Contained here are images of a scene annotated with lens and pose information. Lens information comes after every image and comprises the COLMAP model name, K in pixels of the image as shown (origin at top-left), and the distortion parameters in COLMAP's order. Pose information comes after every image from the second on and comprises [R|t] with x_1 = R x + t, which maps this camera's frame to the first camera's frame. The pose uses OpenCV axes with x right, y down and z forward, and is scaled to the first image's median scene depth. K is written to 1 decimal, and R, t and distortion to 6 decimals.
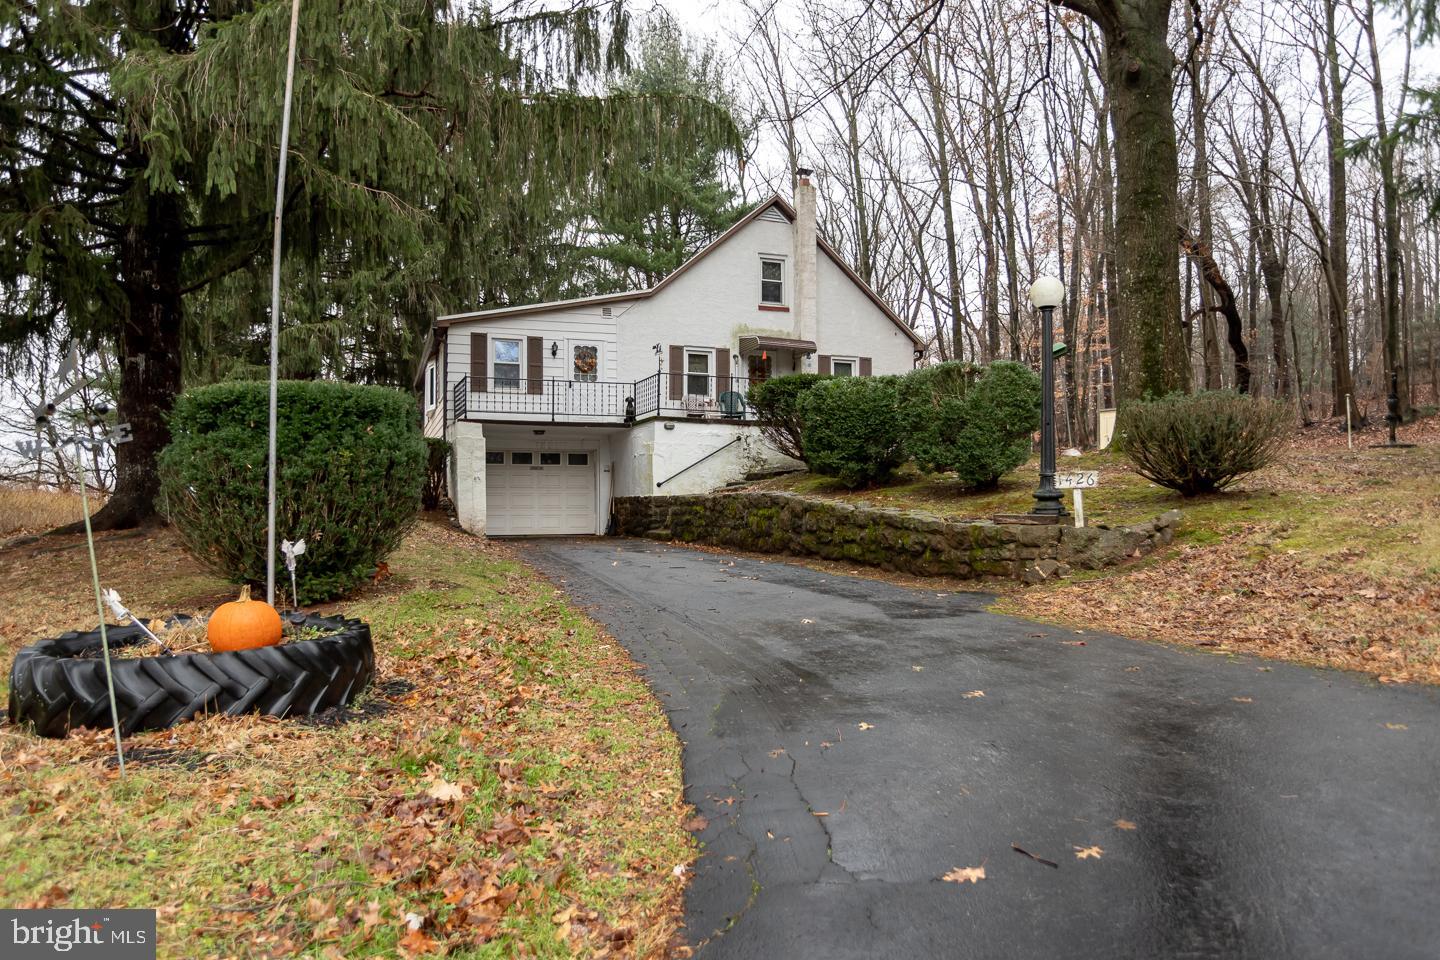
lens RADIAL K [[918.1, 0, 710.0], [0, 918.1, 485.4], [0, 0, 1]] dist [0.033210, 0.002123]
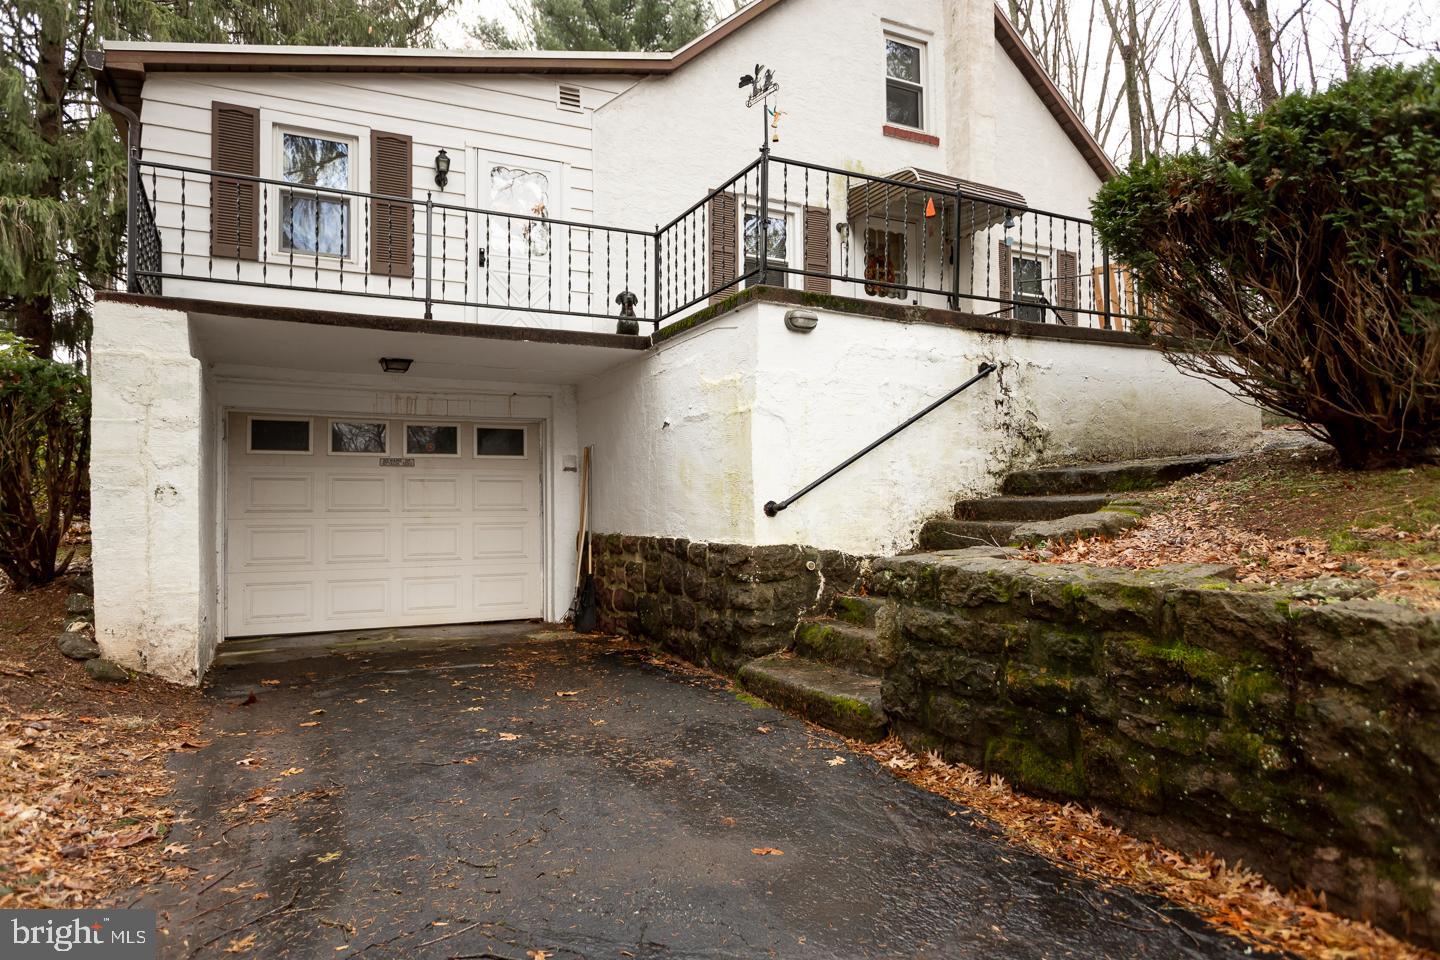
lens RADIAL K [[918.1, 0, 719.6], [0, 918.1, 482.5], [0, 0, 1]] dist [0.033210, 0.002123]
pose [[0.995480, 0.000248, 0.094975, -0.084872], [0.000623, 0.999958, -0.009133, -0.005538], [-0.094973, 0.009151, 0.995438, 0.578641]]
